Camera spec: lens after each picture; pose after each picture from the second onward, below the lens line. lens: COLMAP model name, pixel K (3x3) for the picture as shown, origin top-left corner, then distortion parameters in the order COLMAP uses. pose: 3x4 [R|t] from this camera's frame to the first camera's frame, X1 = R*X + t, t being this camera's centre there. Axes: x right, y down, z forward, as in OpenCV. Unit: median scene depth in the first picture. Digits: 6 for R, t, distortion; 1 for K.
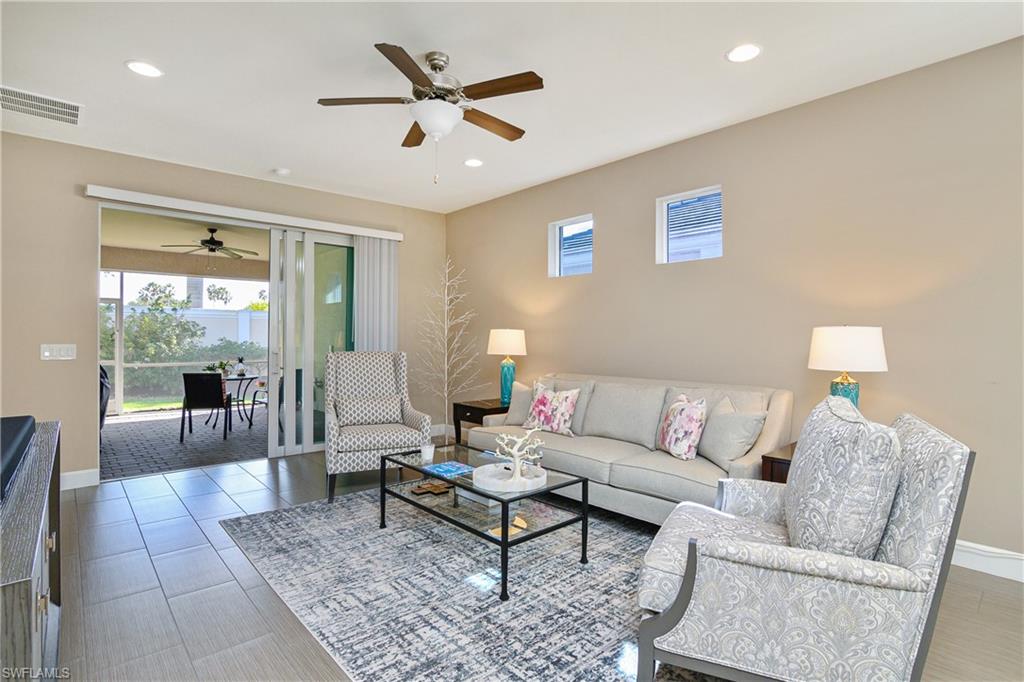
lens RADIAL K [[502.2, 0, 513.6], [0, 502.2, 338.6], [0, 0, 1]] dist [-0.037071, 0.014341]
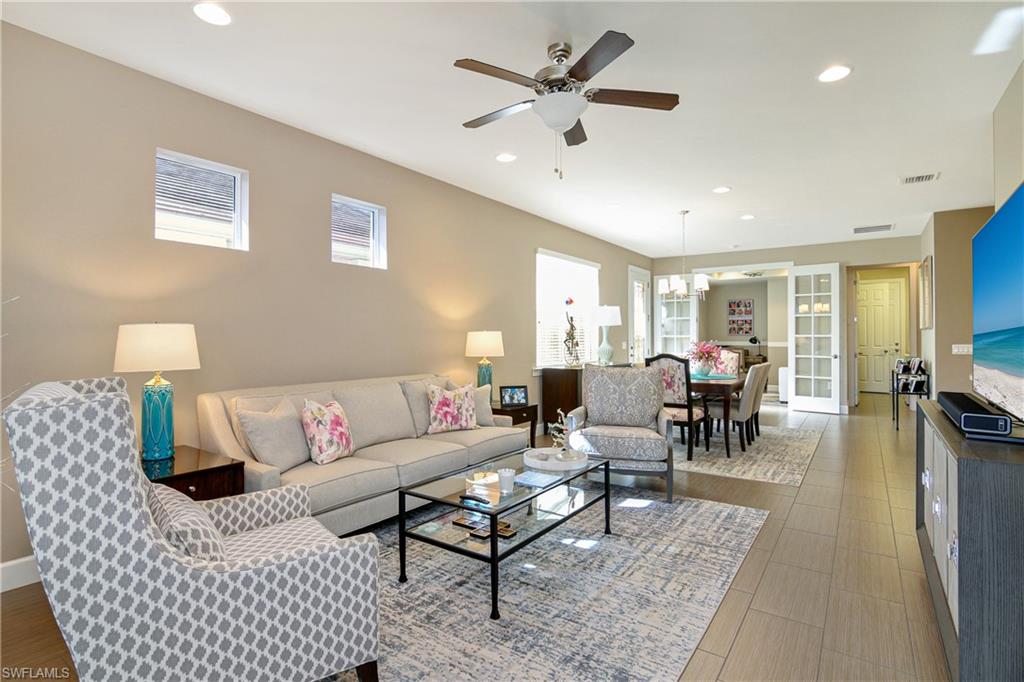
lens RADIAL K [[502.2, 0, 513.6], [0, 502.2, 338.6], [0, 0, 1]] dist [-0.037071, 0.014341]
pose [[-0.211224, -0.006627, 0.977415, -0.960889], [0.002025, 0.999972, 0.007217, -0.008134], [-0.977436, 0.003503, -0.211204, 1.155588]]
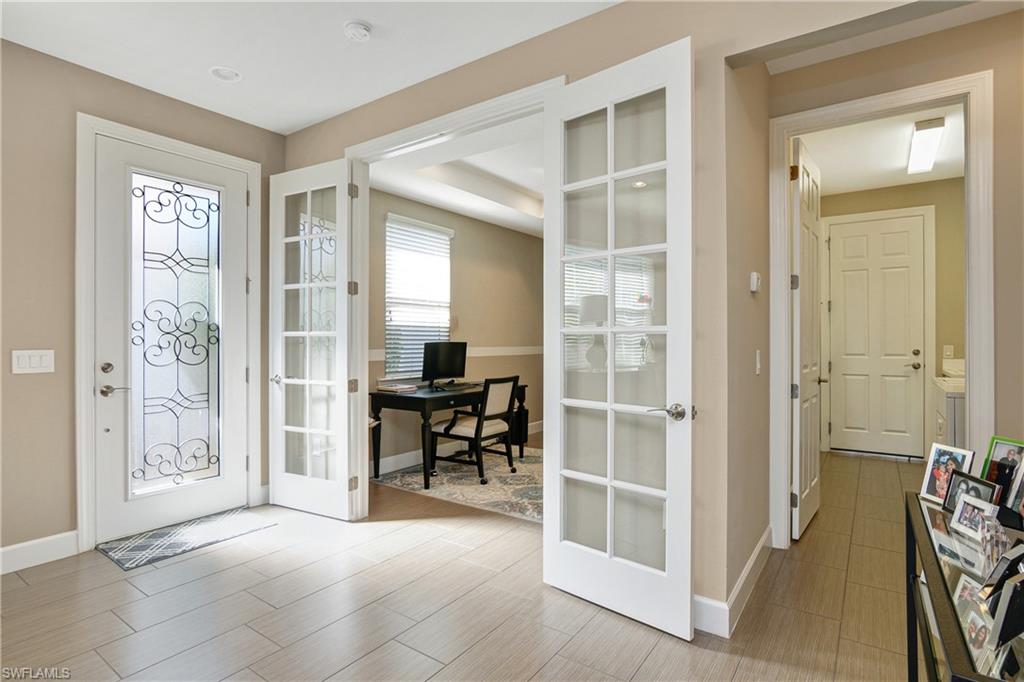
lens RADIAL K [[510.6, 0, 512.0], [0, 510.6, 341.0], [0, 0, 1]] dist [-0.022817, 0.000048]
pose [[-0.217577, -0.000648, 0.976043, 0.626703], [0.001582, 0.999998, 0.001017, 0.018037], [-0.976042, 0.001765, -0.217575, -0.677844]]
